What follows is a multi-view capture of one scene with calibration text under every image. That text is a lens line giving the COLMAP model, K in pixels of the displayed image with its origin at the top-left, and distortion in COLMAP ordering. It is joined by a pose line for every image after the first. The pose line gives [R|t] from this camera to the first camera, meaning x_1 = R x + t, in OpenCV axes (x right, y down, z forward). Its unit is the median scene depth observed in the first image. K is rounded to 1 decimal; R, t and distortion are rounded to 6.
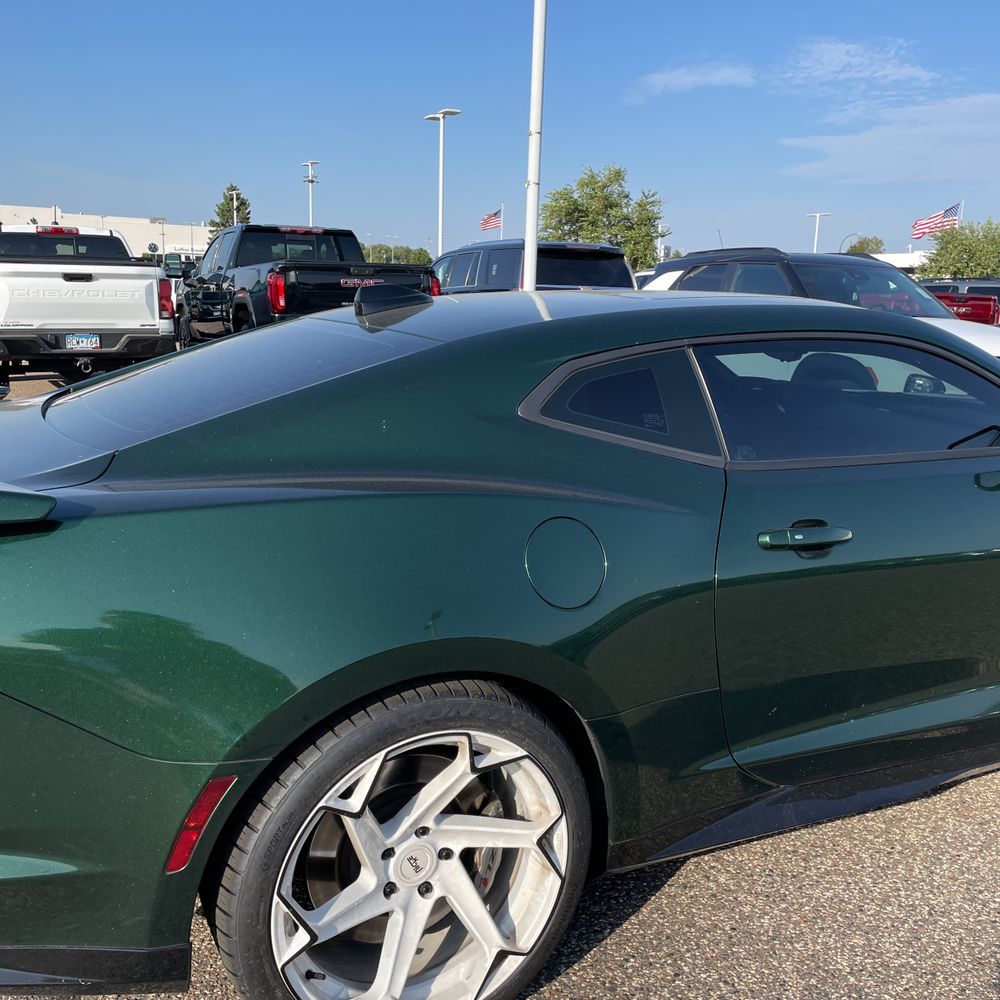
lens RADIAL K [[1028.9, 0, 507.1], [0, 1028.9, 488.2], [0, 0, 1]] dist [0.027004, 0.000000]
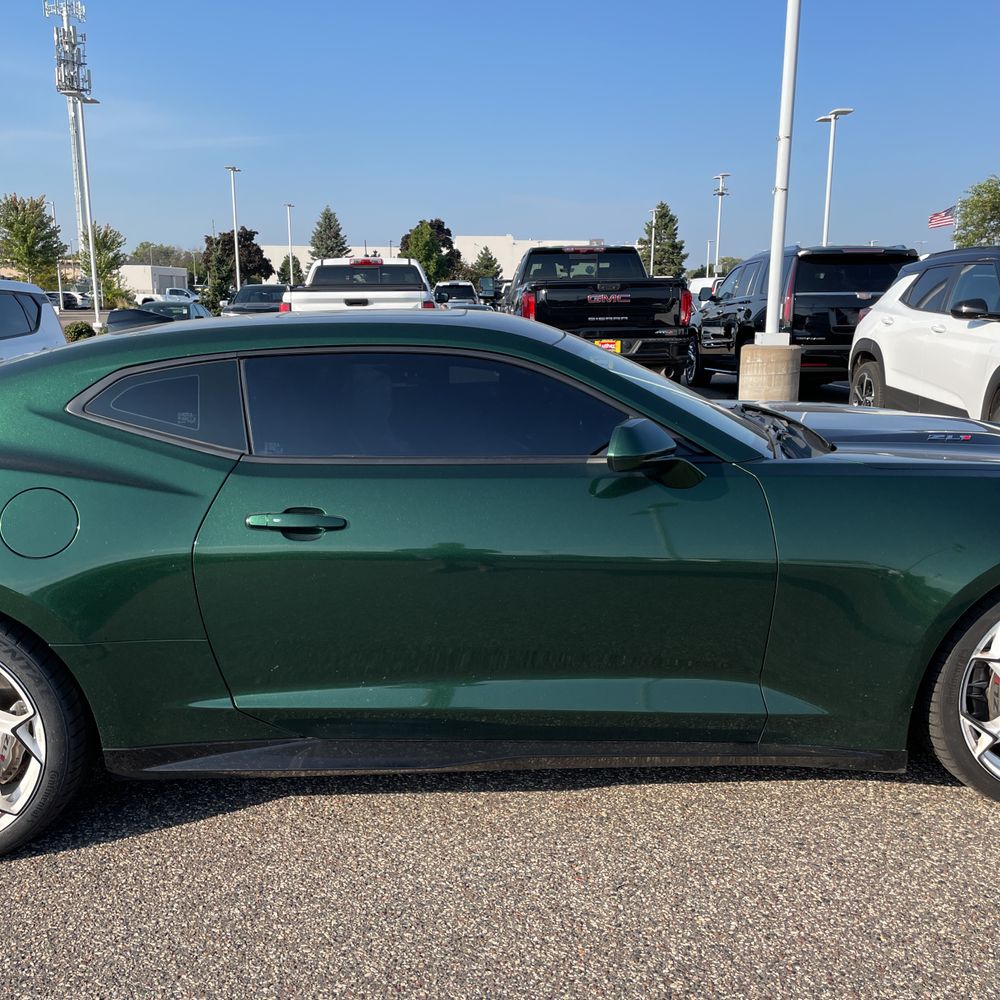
lens RADIAL K [[1028.9, 0, 495.3], [0, 1028.9, 505.8], [0, 0, 1]] dist [0.027004, 0.000000]
pose [[0.904410, 0.054513, -0.423168, 0.211735], [-0.052687, 0.998483, 0.016022, -0.000247], [0.423399, 0.007805, 0.905910, 0.008817]]
